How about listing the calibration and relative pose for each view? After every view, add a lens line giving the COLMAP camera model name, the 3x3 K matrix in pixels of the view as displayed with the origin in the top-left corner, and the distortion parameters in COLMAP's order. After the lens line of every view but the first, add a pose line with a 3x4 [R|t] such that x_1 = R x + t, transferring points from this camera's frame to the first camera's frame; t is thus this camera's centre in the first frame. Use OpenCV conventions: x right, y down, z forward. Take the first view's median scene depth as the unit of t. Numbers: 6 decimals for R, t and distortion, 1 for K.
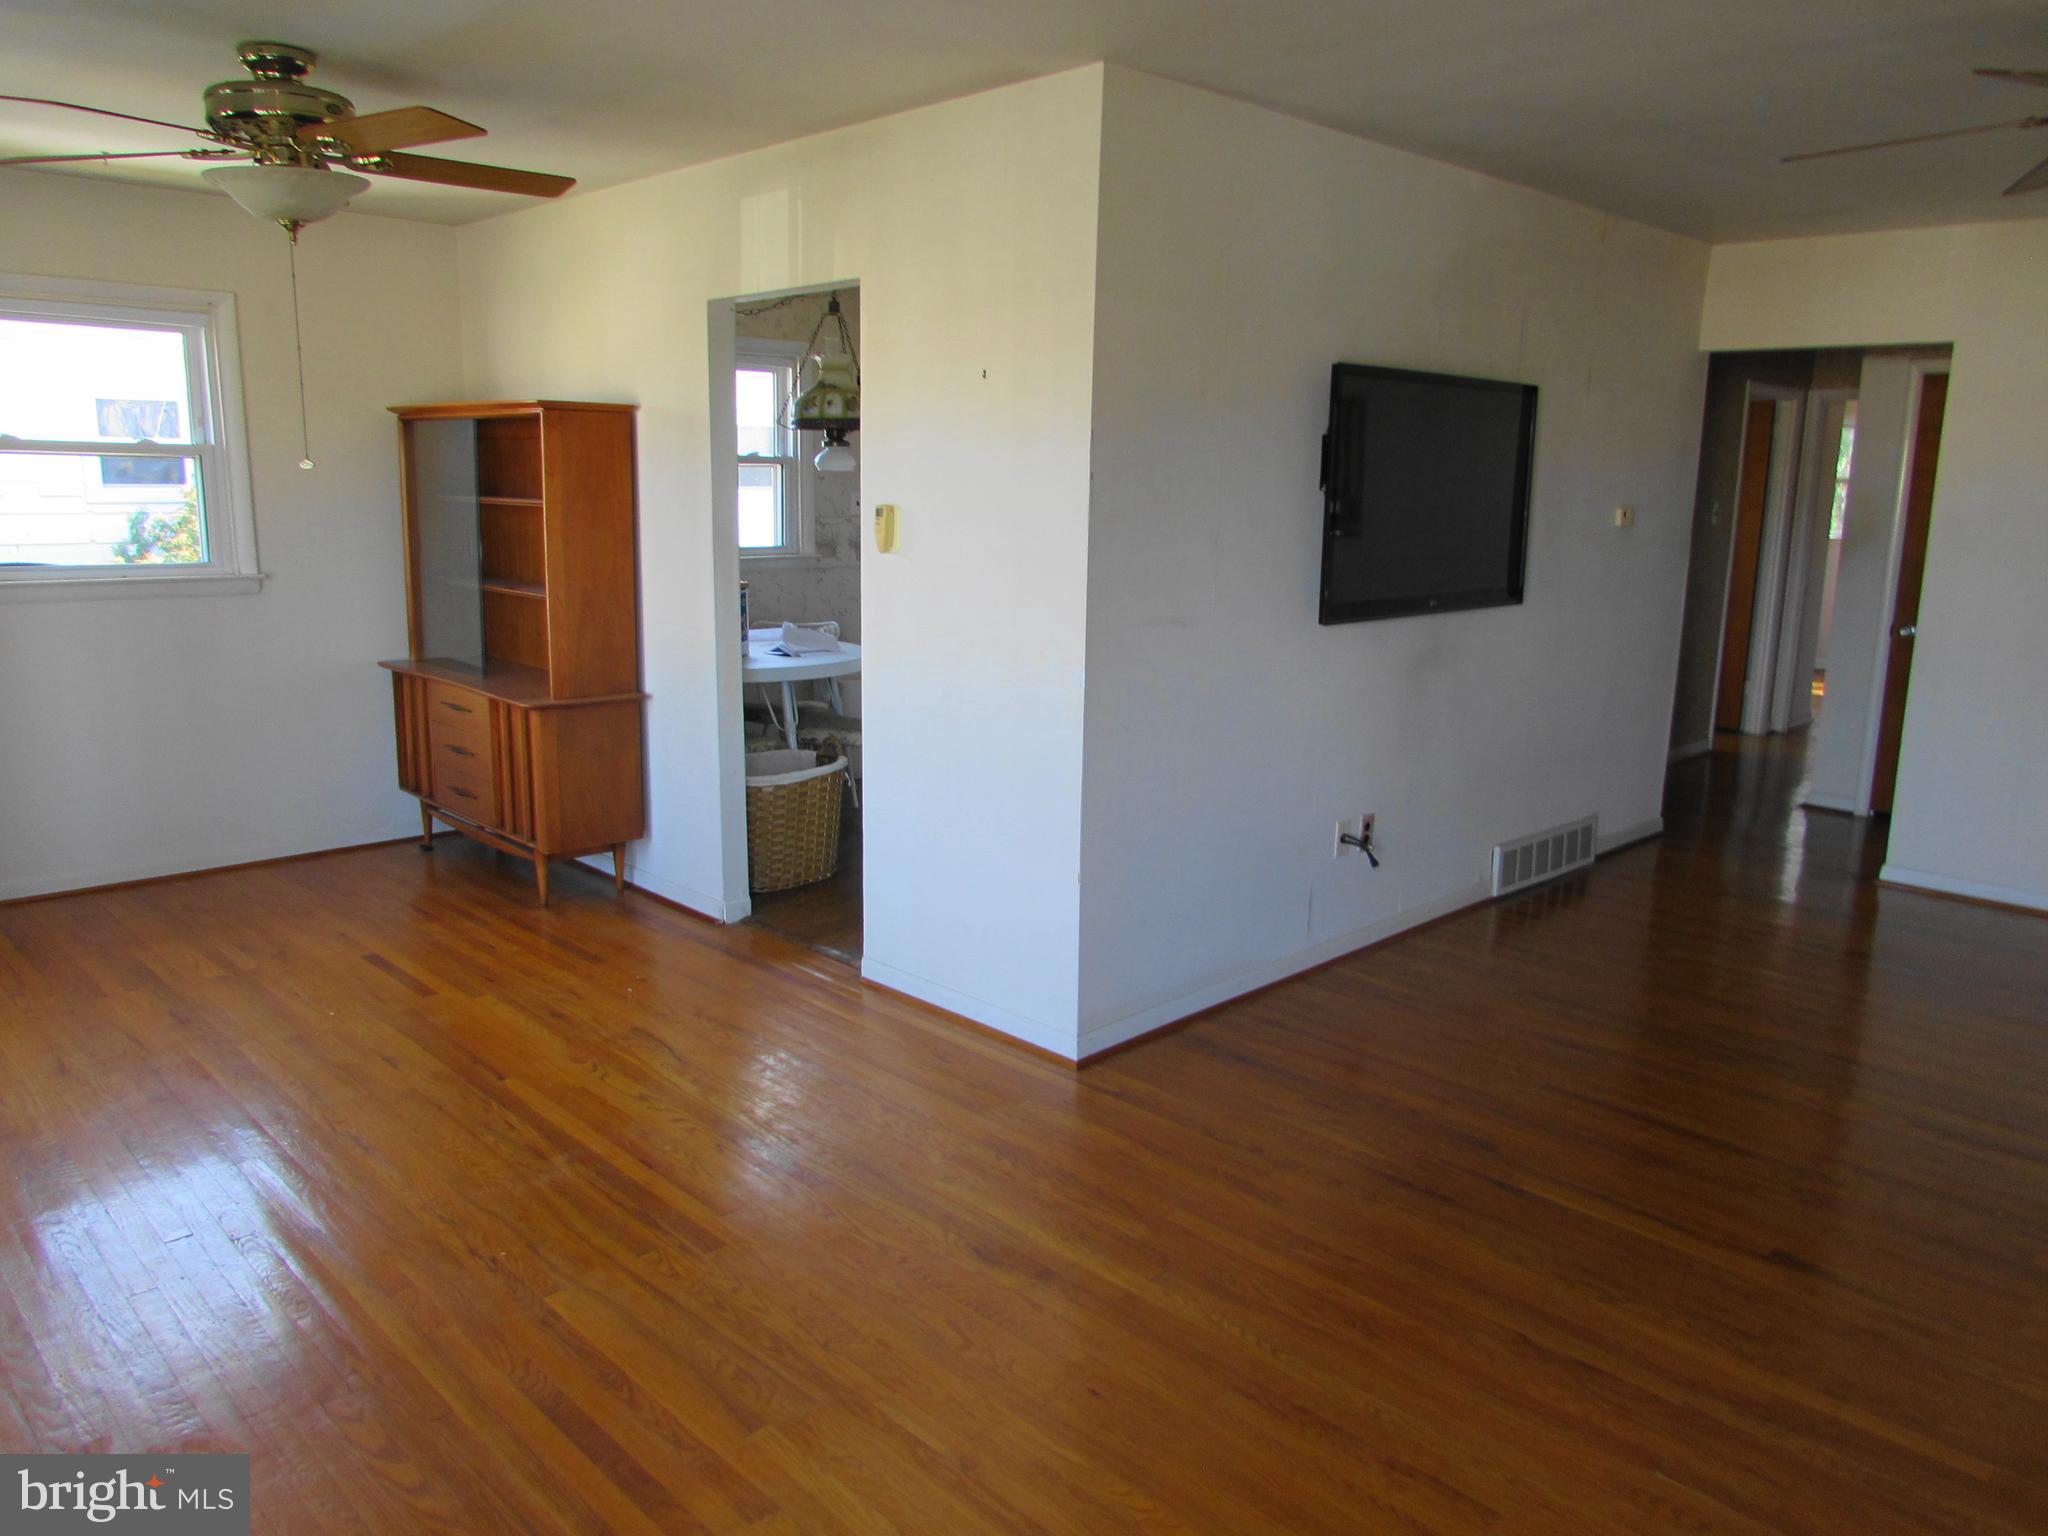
lens RADIAL K [[1454.6, 0, 1027.0], [0, 1454.6, 770.9], [0, 0, 1]] dist [-0.023900, 0.008388]
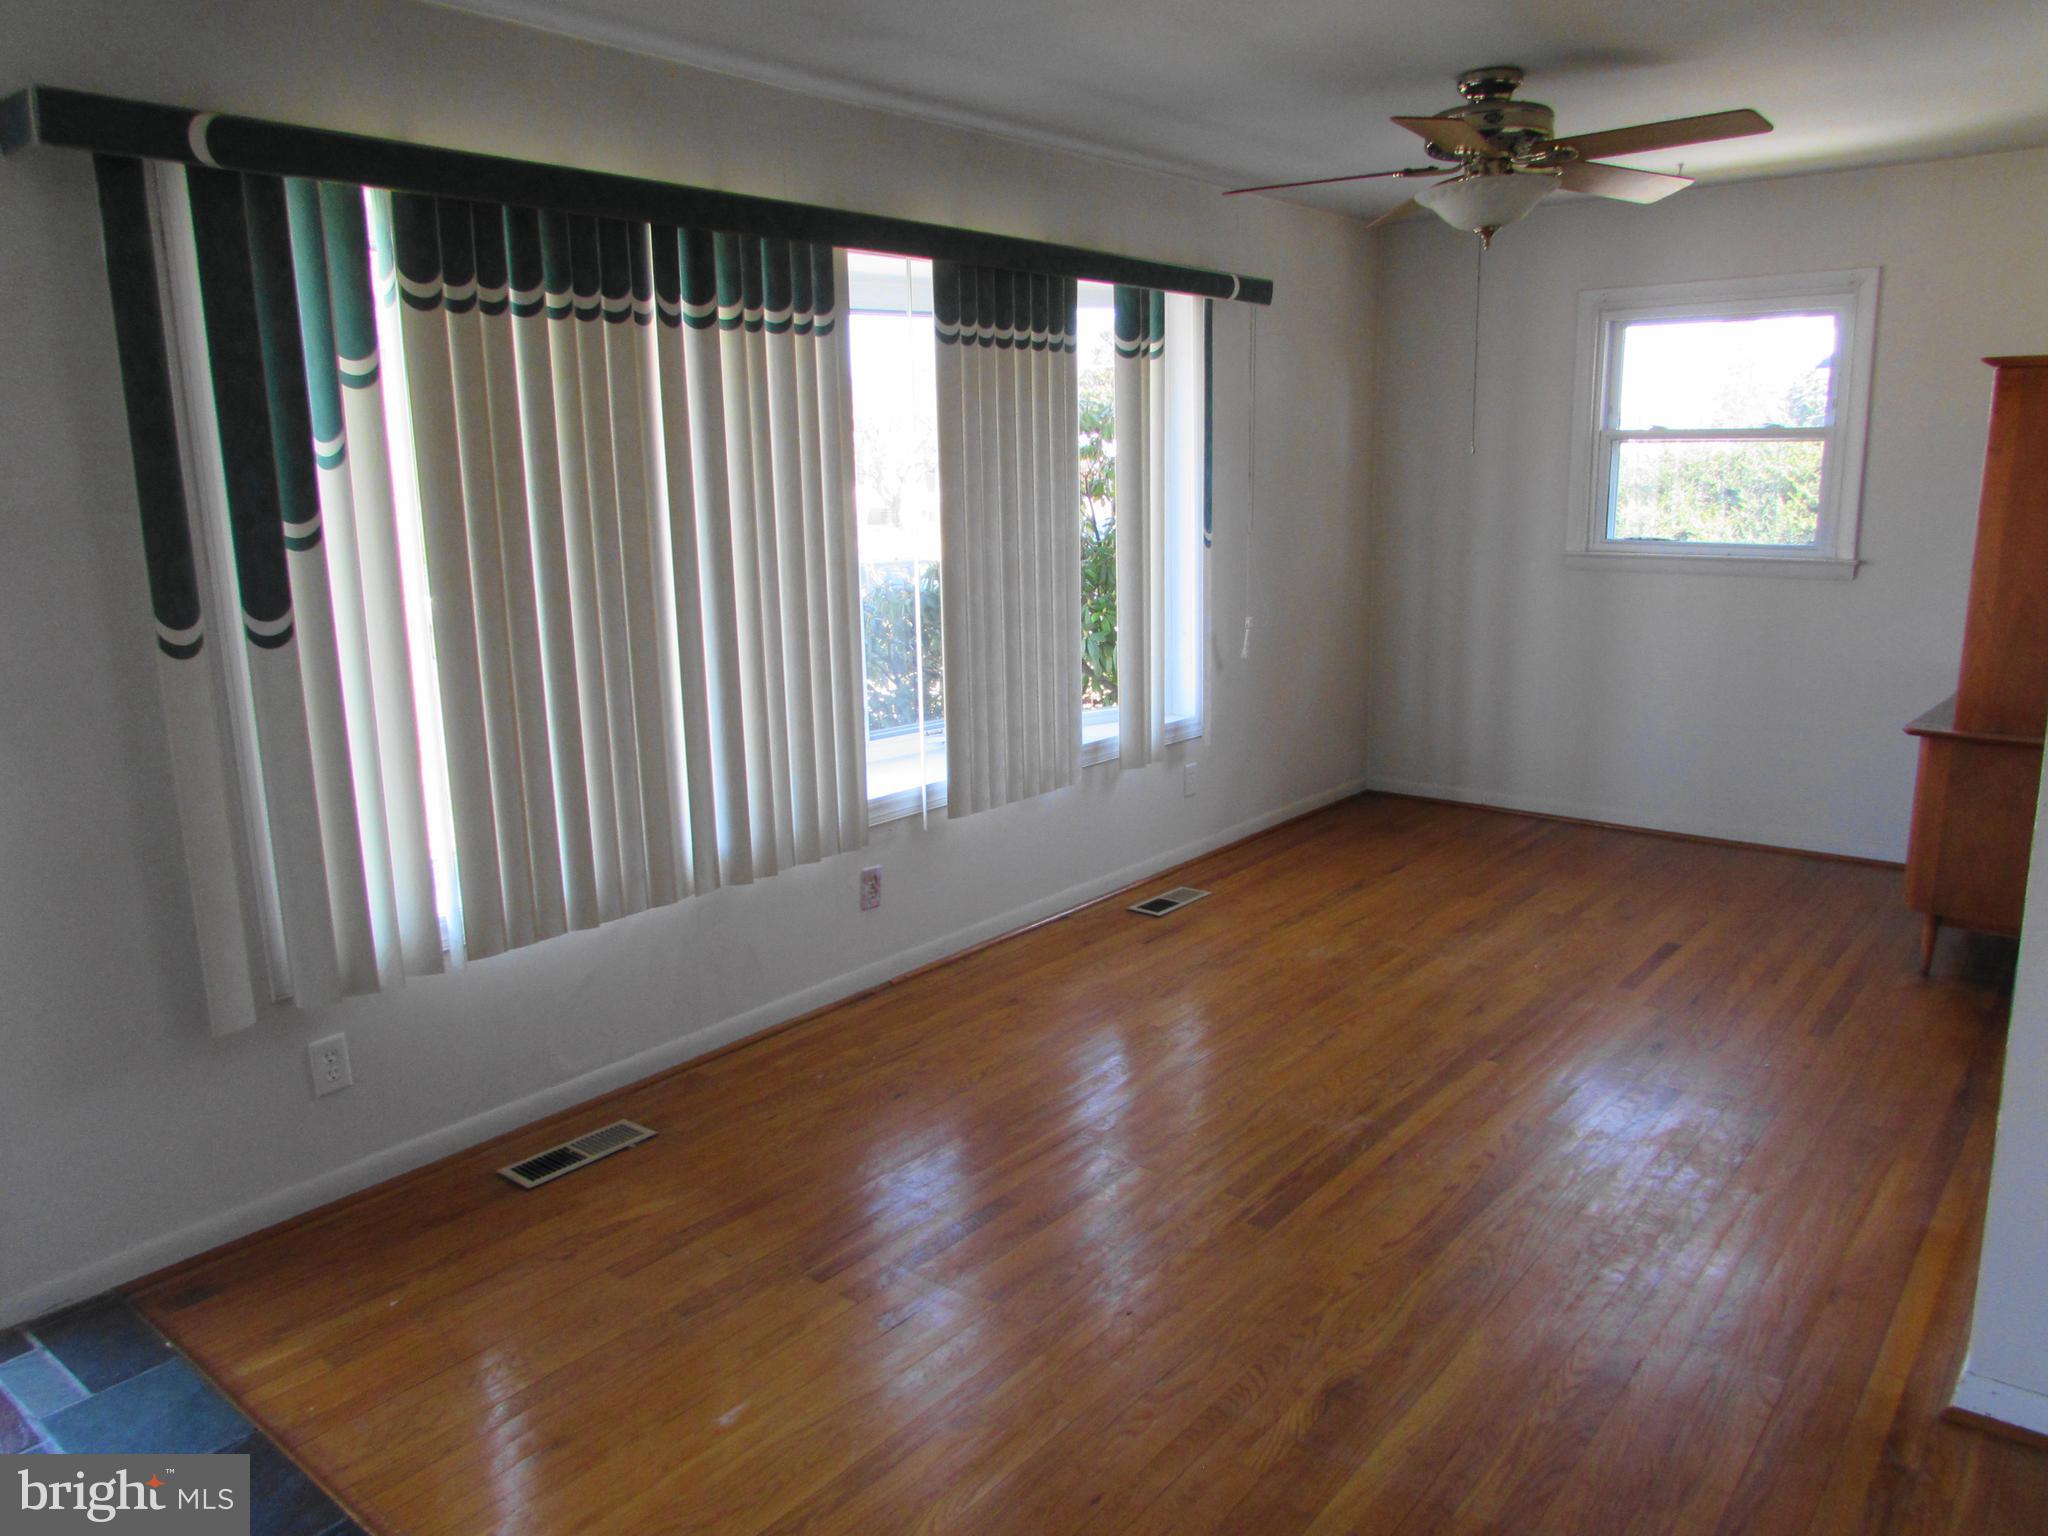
lens RADIAL K [[1454.6, 0, 1019.6], [0, 1454.6, 762.4], [0, 0, 1]] dist [-0.023900, 0.008388]
pose [[0.107410, 0.184354, -0.976973, 0.451573], [-0.177196, 0.970475, 0.163647, -0.077952], [0.978297, 0.155539, 0.136906, 0.421423]]
